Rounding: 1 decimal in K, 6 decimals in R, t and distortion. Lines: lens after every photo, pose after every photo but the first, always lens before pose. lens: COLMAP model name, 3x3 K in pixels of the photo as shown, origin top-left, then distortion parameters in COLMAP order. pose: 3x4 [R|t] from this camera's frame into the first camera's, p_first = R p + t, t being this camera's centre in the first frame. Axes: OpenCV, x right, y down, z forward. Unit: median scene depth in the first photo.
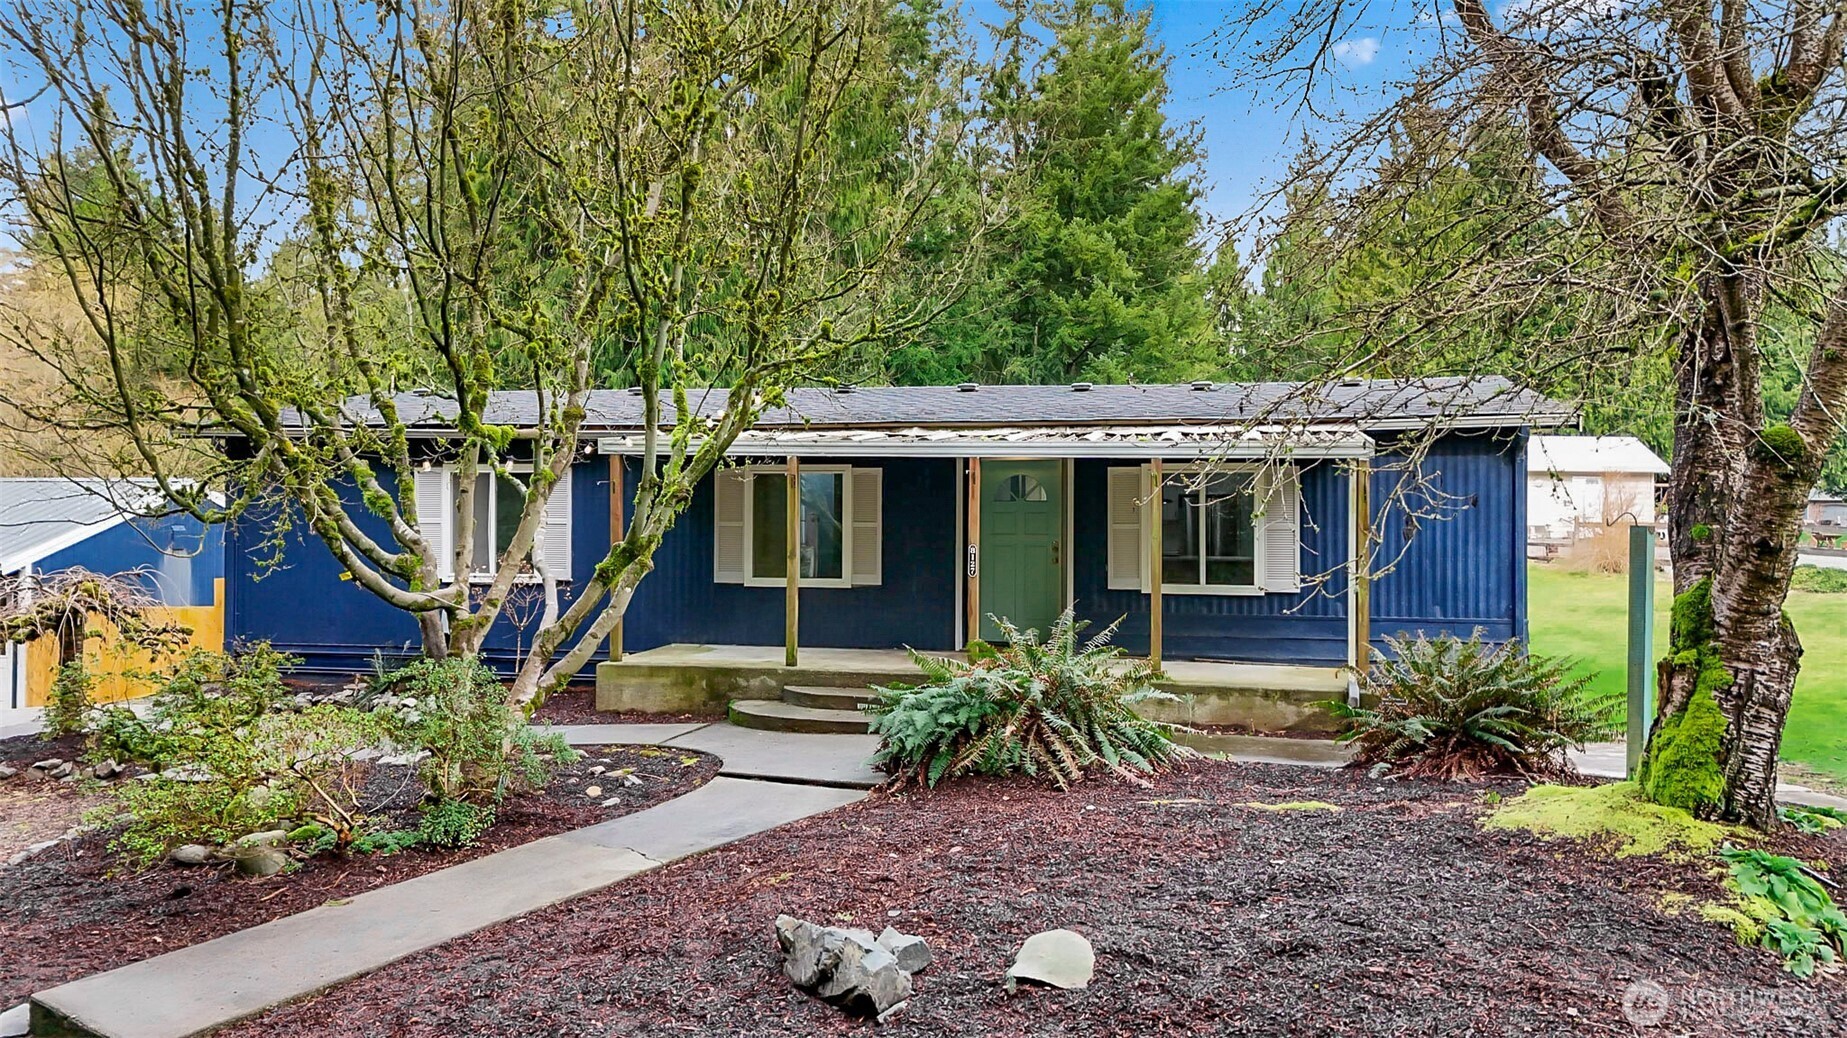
lens RADIAL K [[1304.7, 0, 923.5], [0, 1304.7, 519.0], [0, 0, 1]] dist [0.041193, -0.002554]
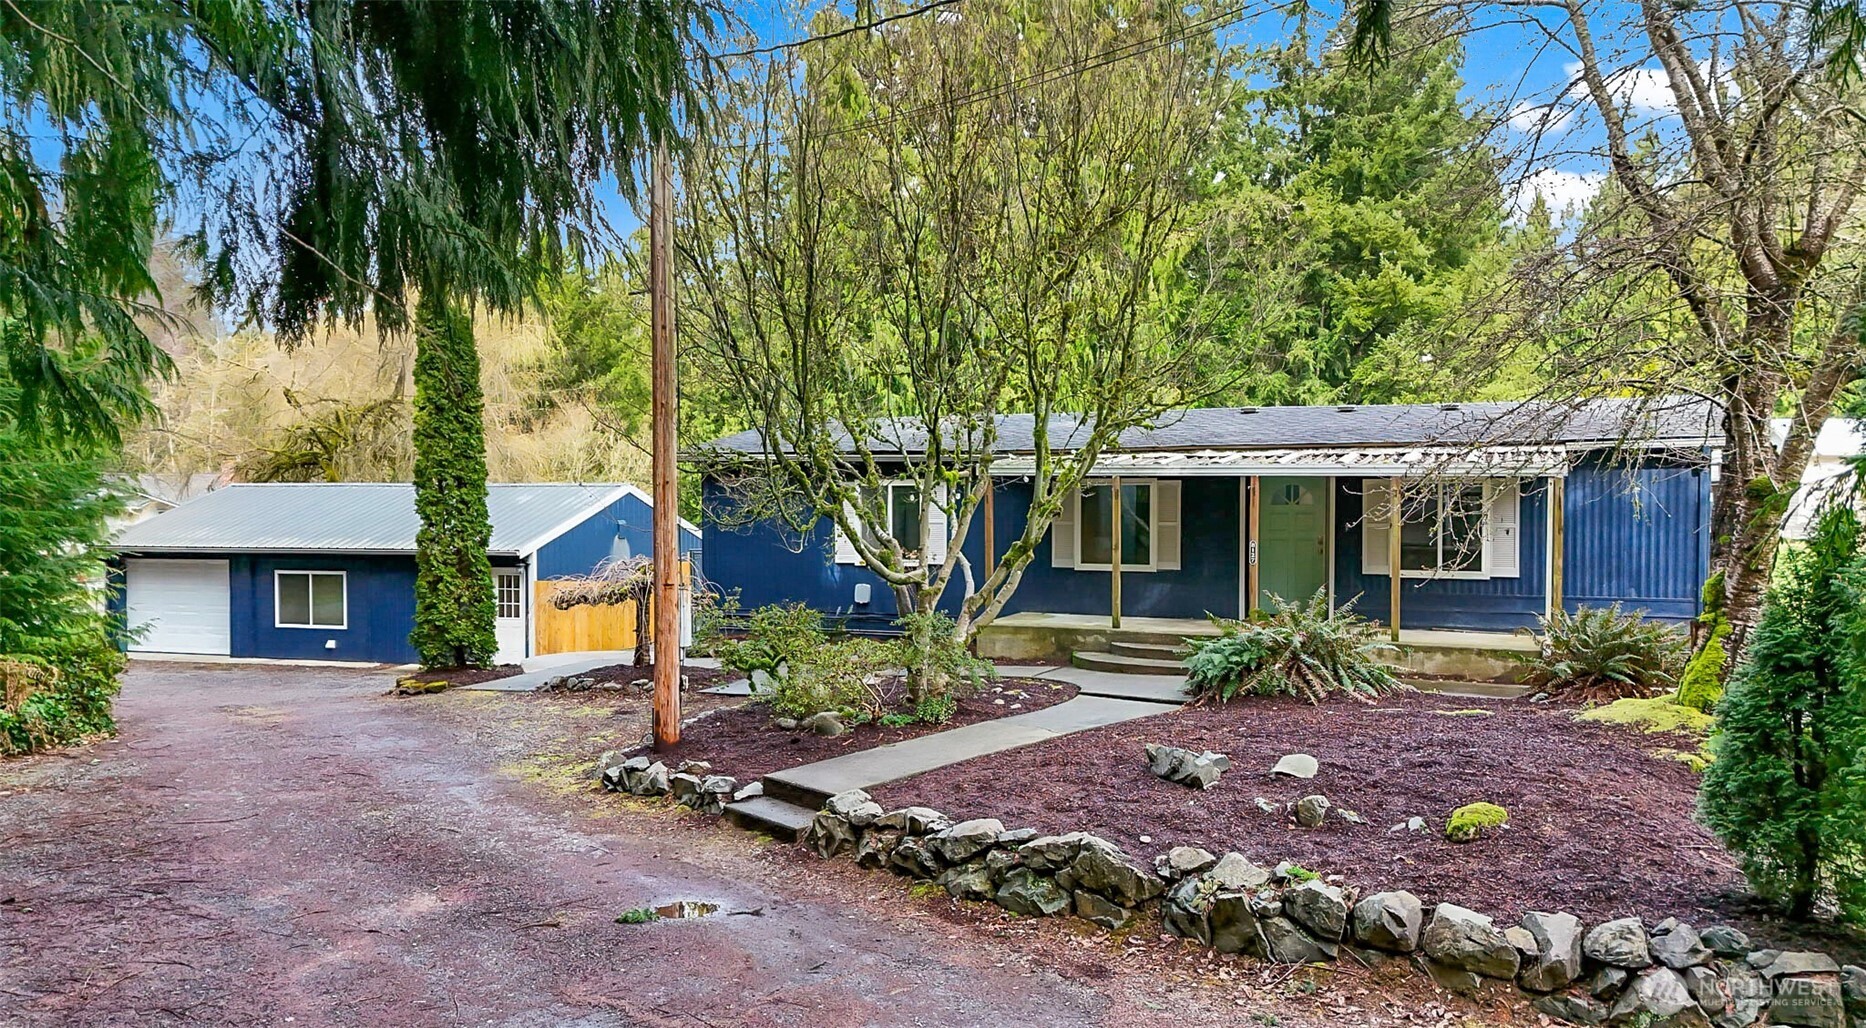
lens RADIAL K [[1303.0, 0, 931.5], [0, 1303.0, 548.1], [0, 0, 1]] dist [0.099784, -0.144832]
pose [[0.979404, 0.001016, -0.201906, -0.017553], [0.006251, 0.999355, 0.035355, -0.027320], [0.201812, -0.035889, 0.978767, -0.482362]]
